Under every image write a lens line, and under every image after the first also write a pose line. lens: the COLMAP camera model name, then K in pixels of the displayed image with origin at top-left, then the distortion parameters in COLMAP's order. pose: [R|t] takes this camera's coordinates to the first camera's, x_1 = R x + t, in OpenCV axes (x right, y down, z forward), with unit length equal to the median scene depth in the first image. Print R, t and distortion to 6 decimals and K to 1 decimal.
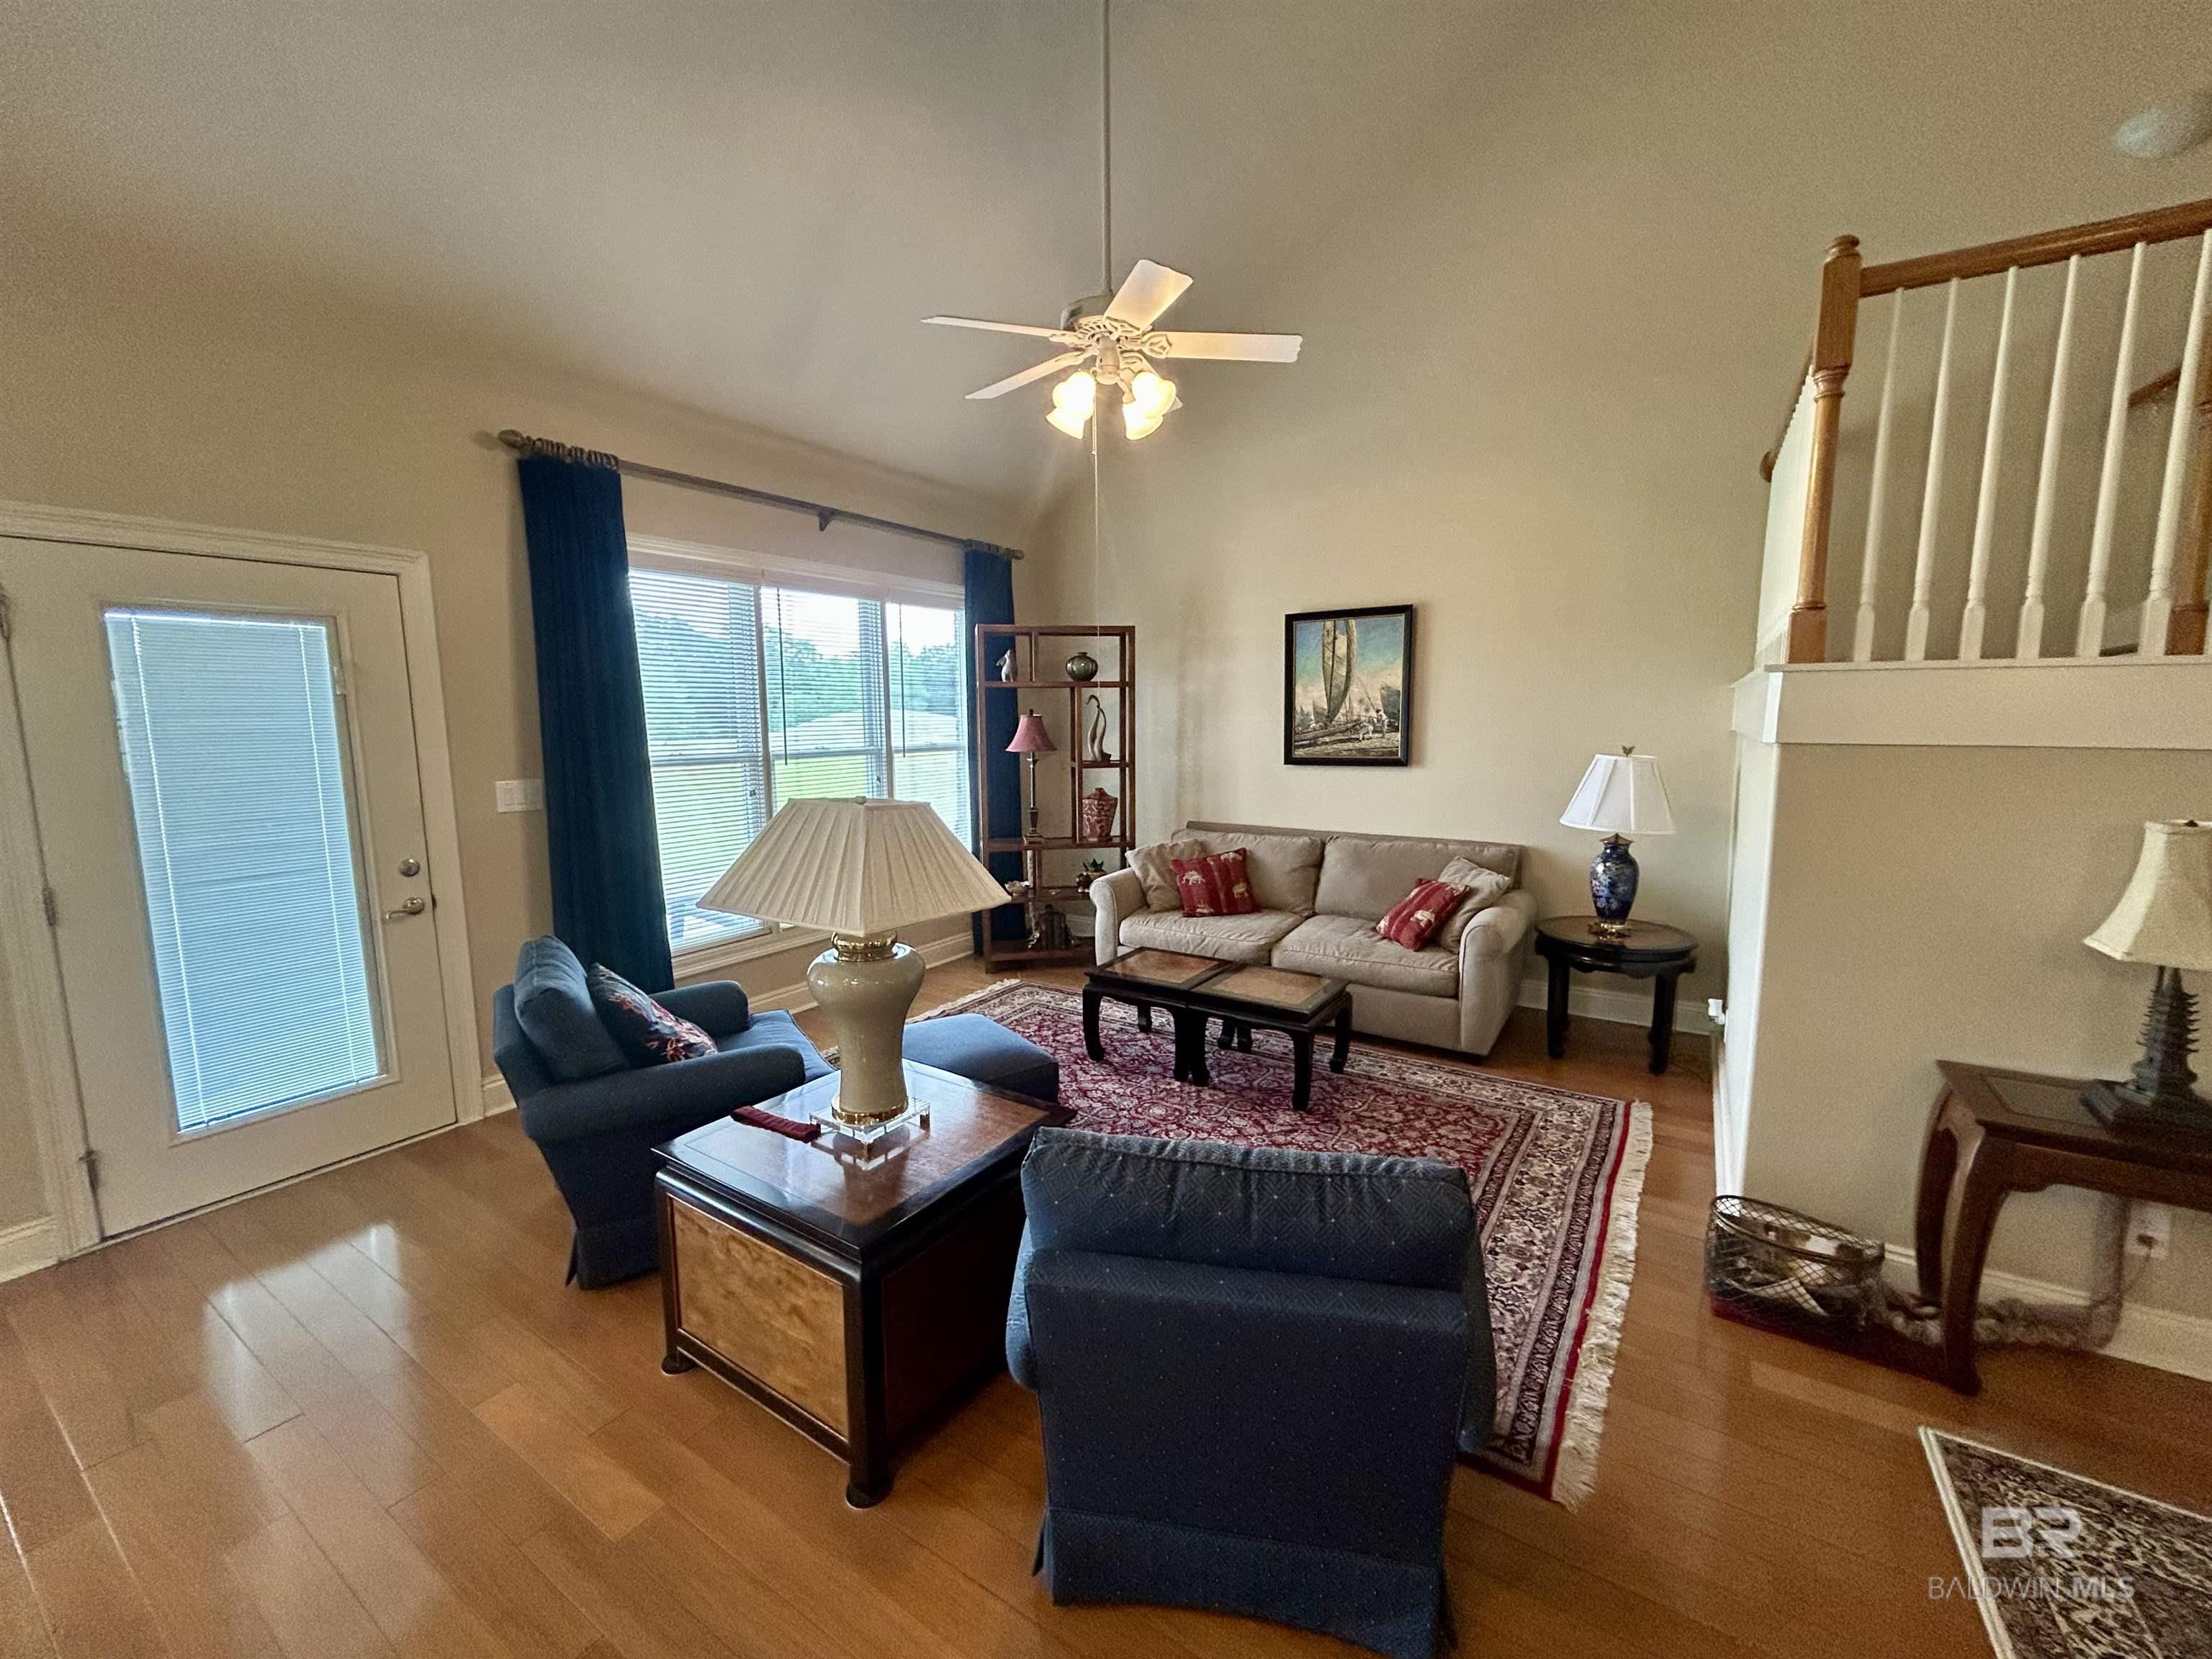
lens RADIAL K [[906.1, 0, 1101.8], [0, 906.1, 829.1], [0, 0, 1]] dist [-0.001858, 0.001805]
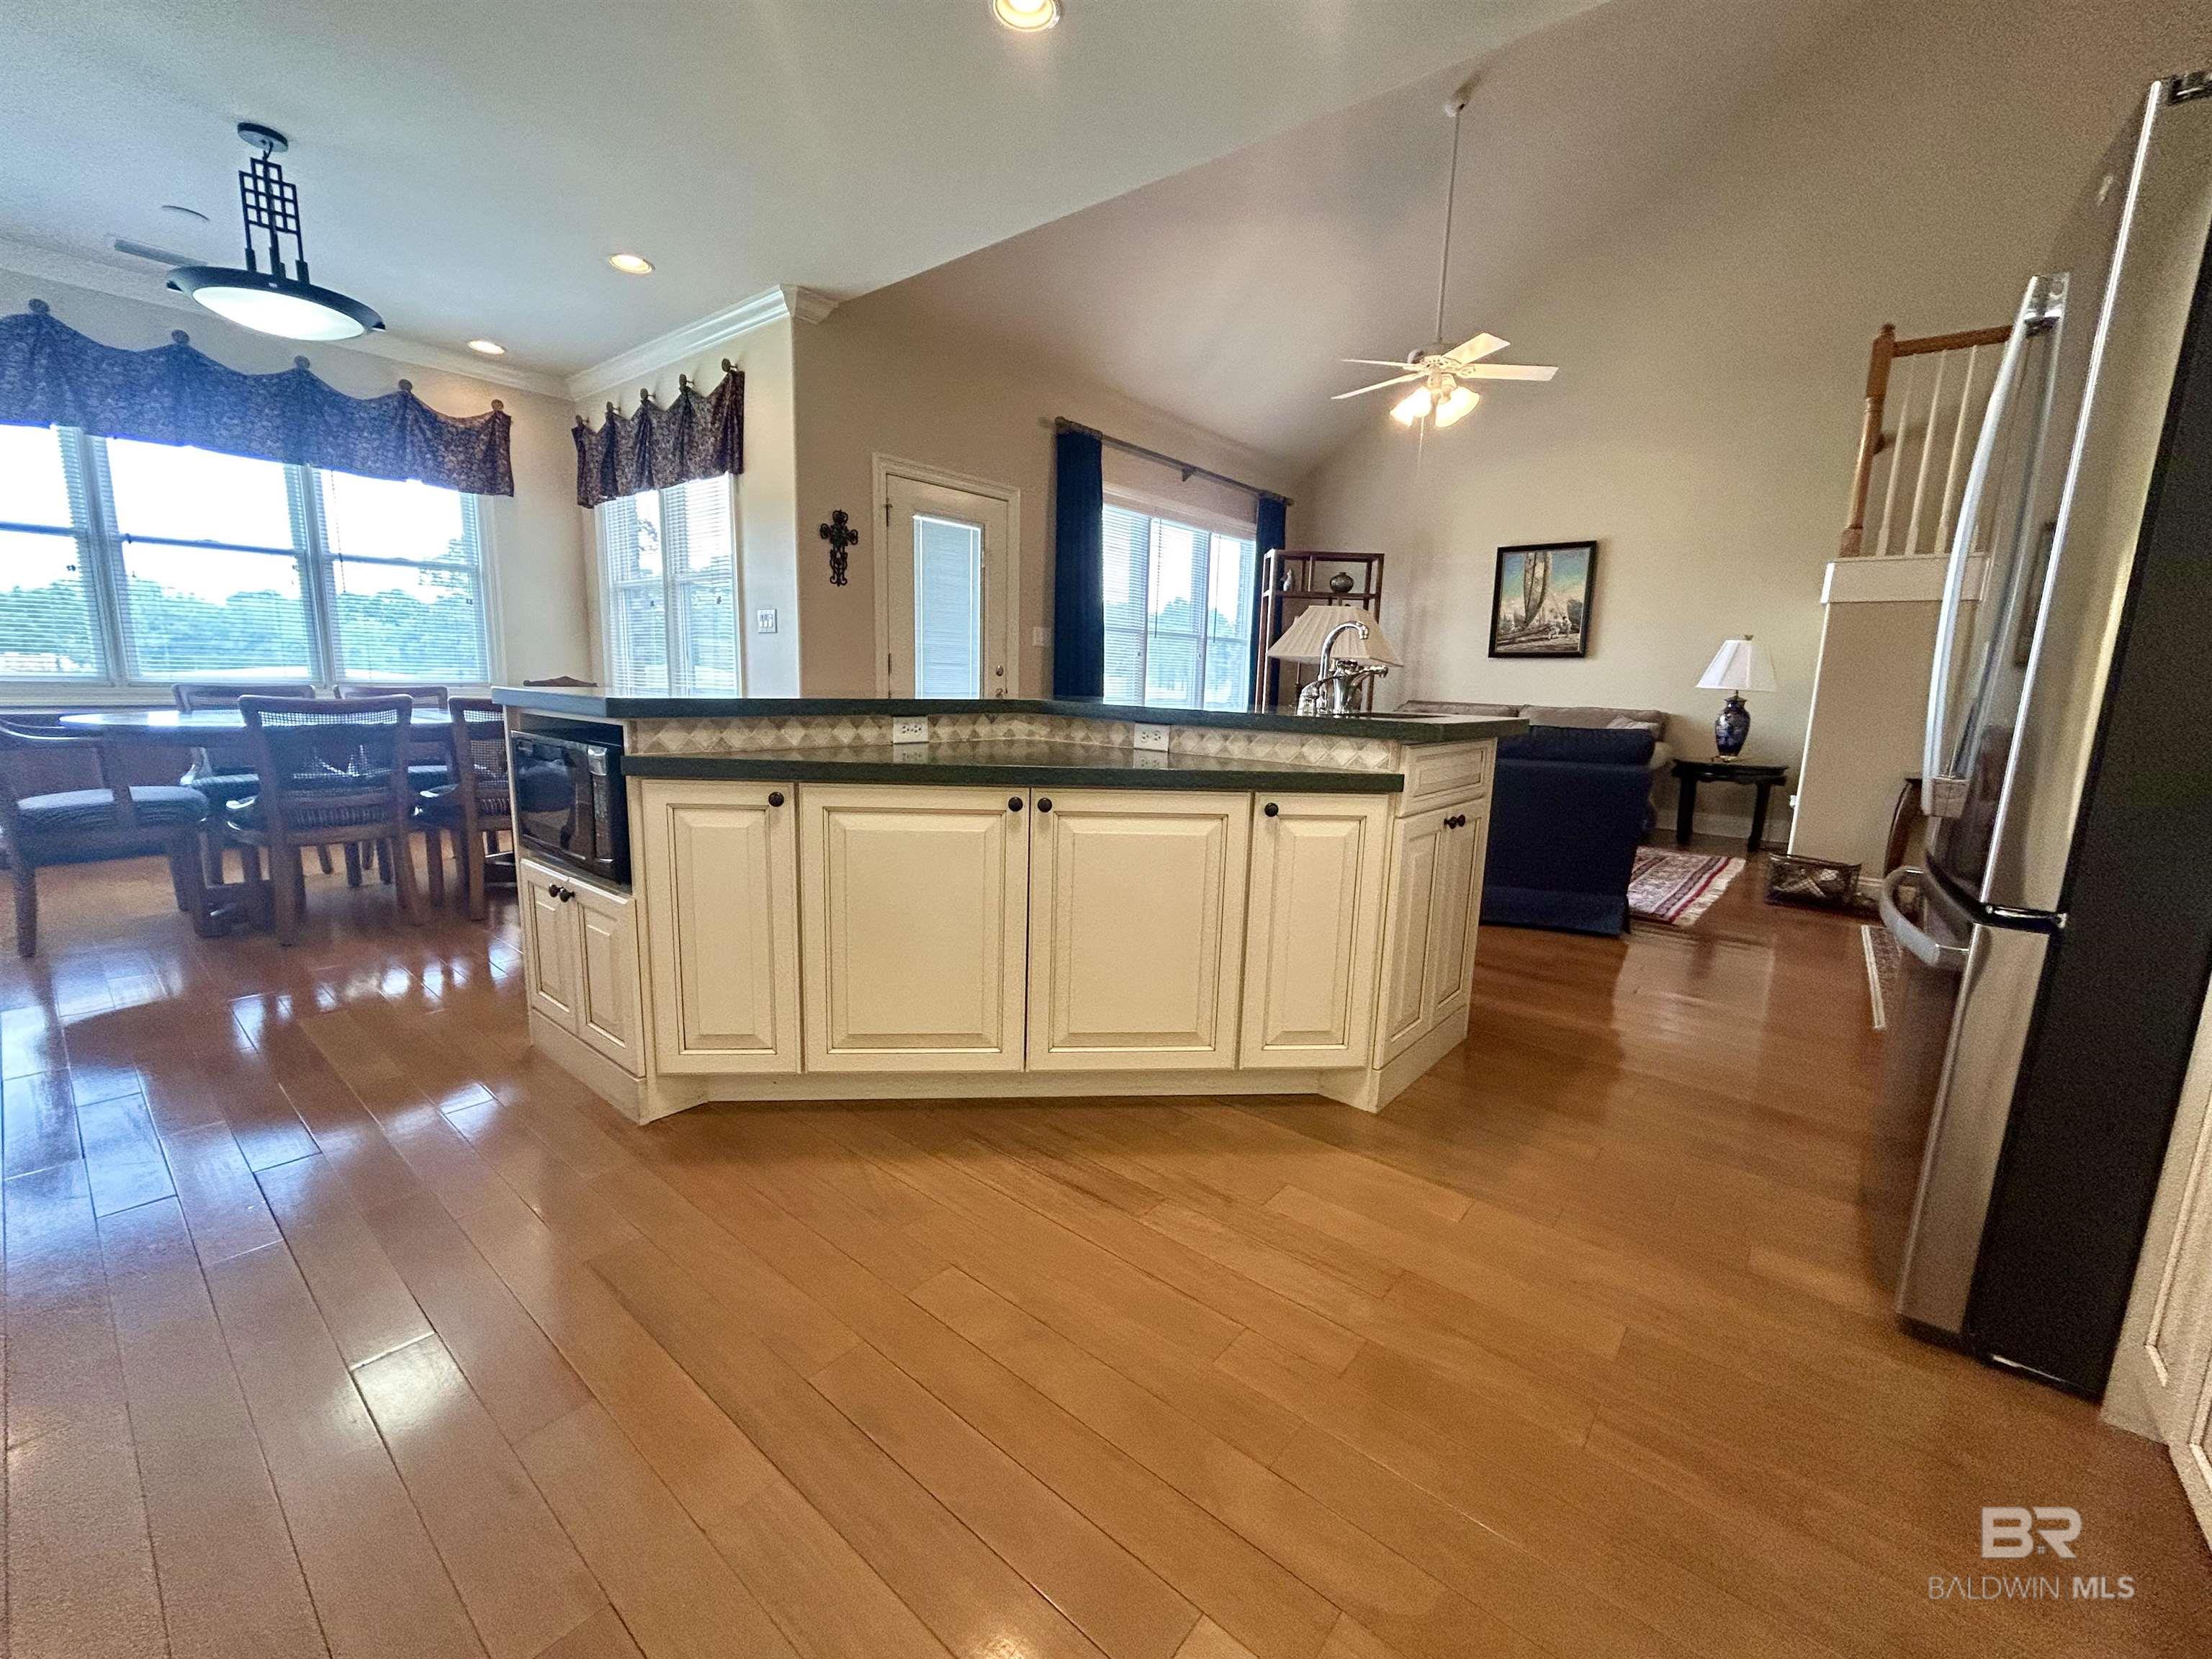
lens RADIAL K [[906.1, 0, 1106.7], [0, 906.1, 827.8], [0, 0, 1]] dist [-0.001858, 0.001805]
pose [[0.993130, 0.054258, -0.103681, -0.242524], [-0.050318, 0.997922, 0.040250, 0.178508], [0.105650, -0.034756, 0.993796, -0.493182]]
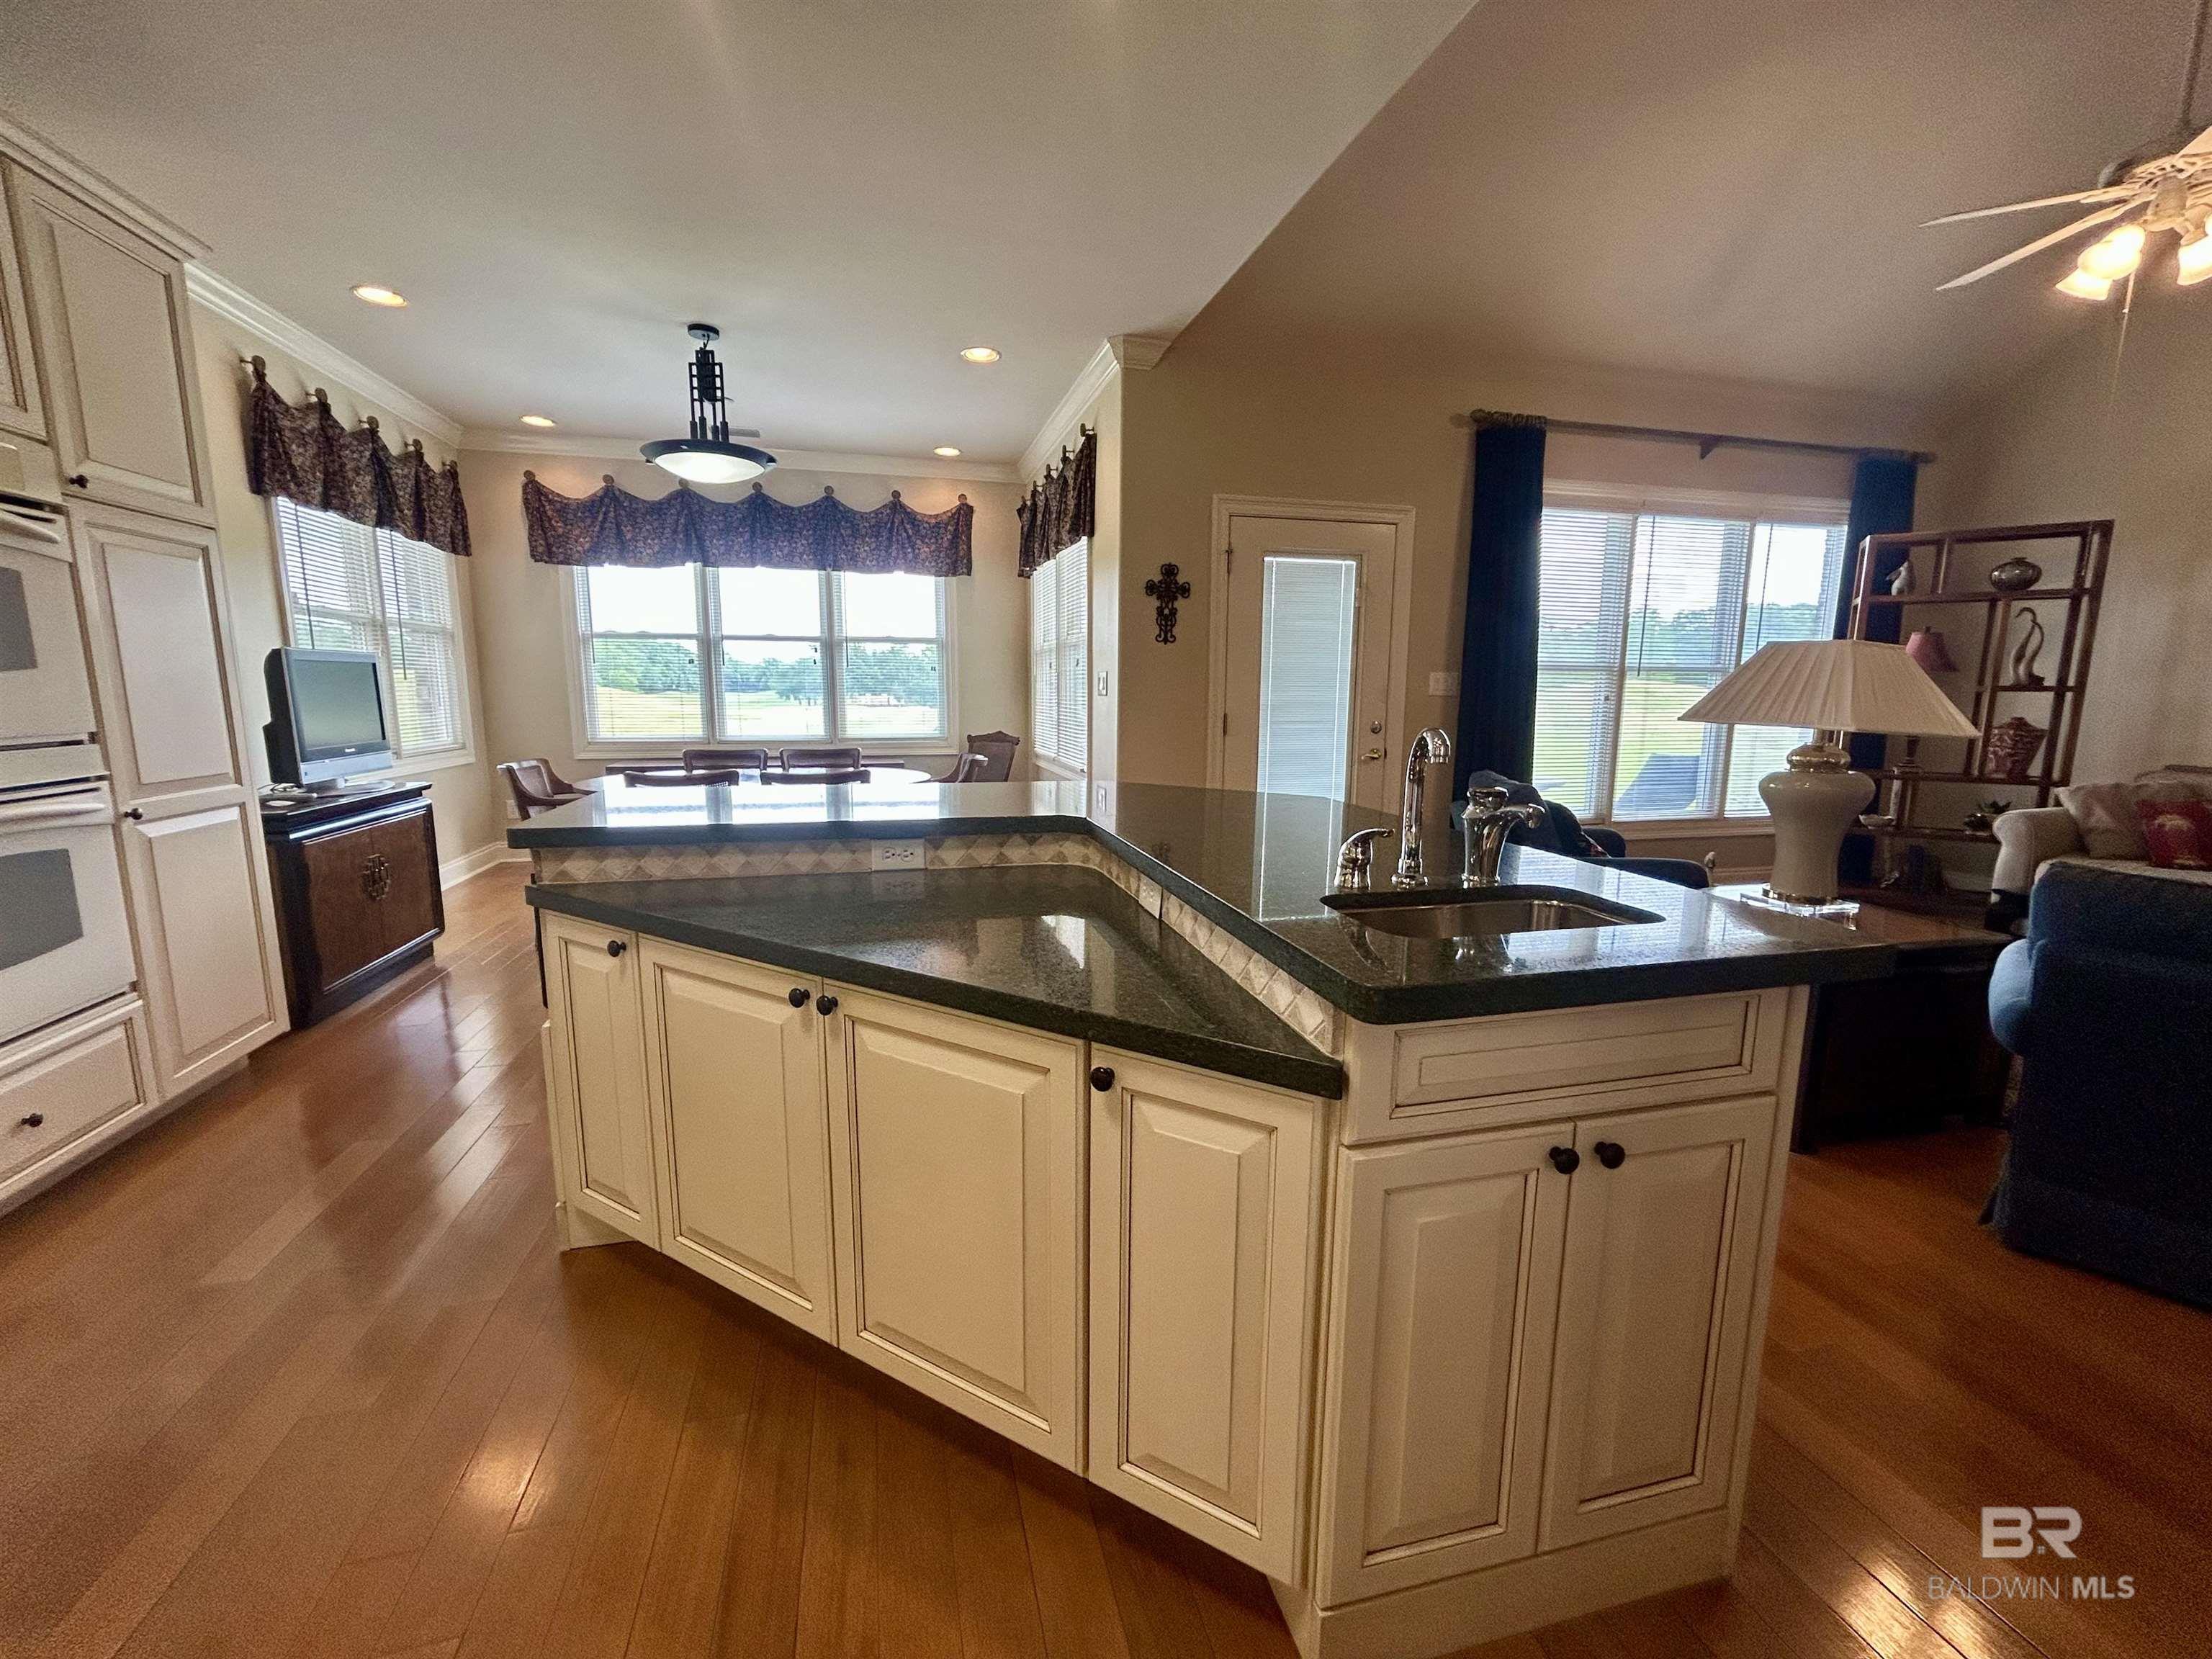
lens RADIAL K [[906.1, 0, 1100.1], [0, 906.1, 827.9], [0, 0, 1]] dist [-0.001858, 0.001805]
pose [[0.734479, 0.116997, -0.668470, -0.063276], [-0.099099, 0.992959, 0.064905, 0.103103], [0.671357, 0.018573, 0.740901, -0.257036]]
